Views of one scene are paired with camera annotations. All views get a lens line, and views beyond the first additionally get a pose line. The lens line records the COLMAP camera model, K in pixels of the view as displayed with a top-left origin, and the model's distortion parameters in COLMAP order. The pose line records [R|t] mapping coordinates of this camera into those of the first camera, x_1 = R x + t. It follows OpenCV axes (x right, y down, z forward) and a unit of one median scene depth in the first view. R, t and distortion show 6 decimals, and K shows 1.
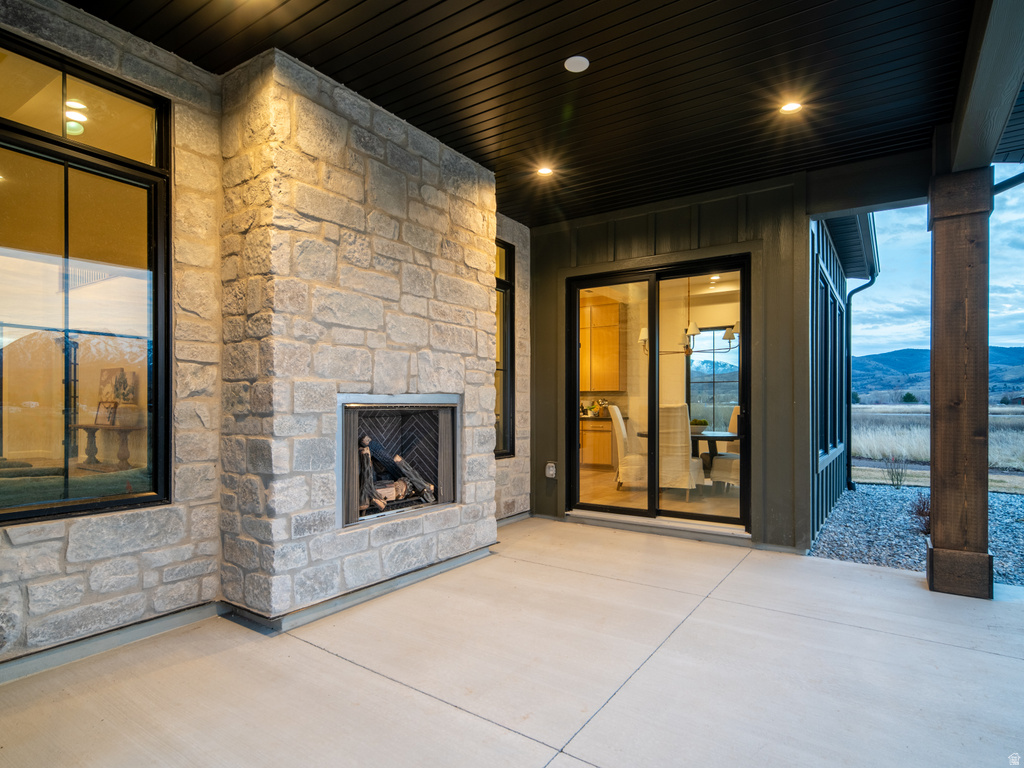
lens RADIAL K [[560.9, 0, 511.8], [0, 560.9, 406.6], [0, 0, 1]] dist [0.012224, -0.000166]
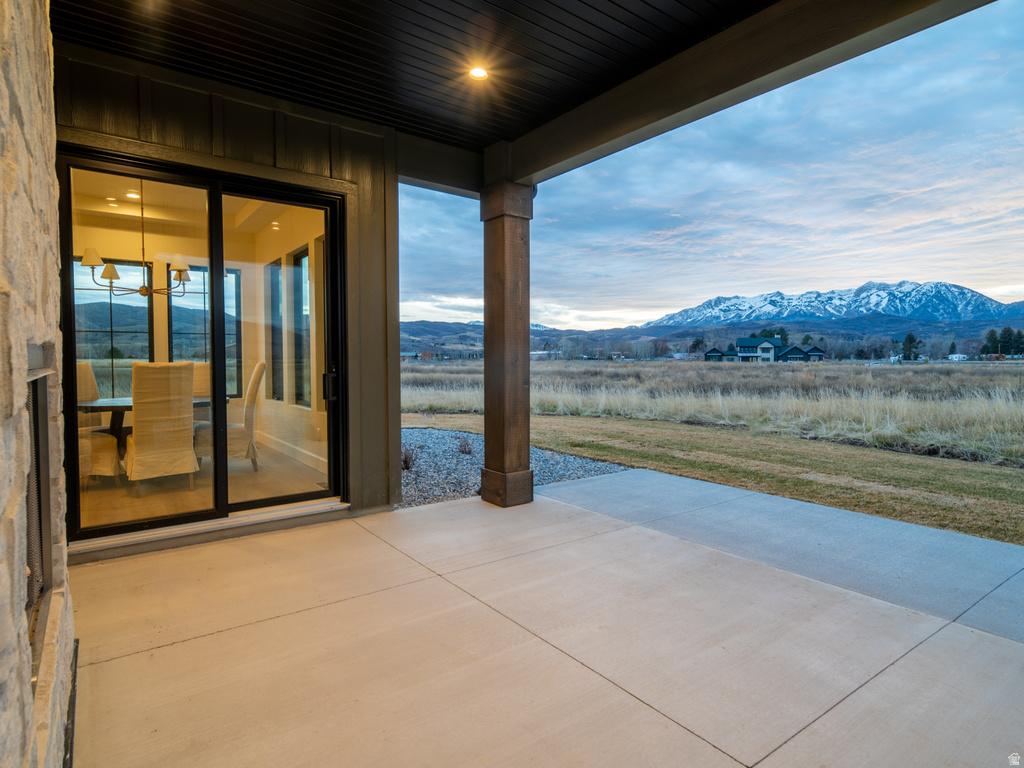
lens RADIAL K [[560.9, 0, 510.9], [0, 560.9, 376.1], [0, 0, 1]] dist [0.012224, -0.000166]
pose [[0.328752, -0.028070, 0.943999, -0.353706], [0.004763, 0.999595, 0.028064, -0.005521], [-0.944404, -0.004730, 0.328752, 0.457457]]
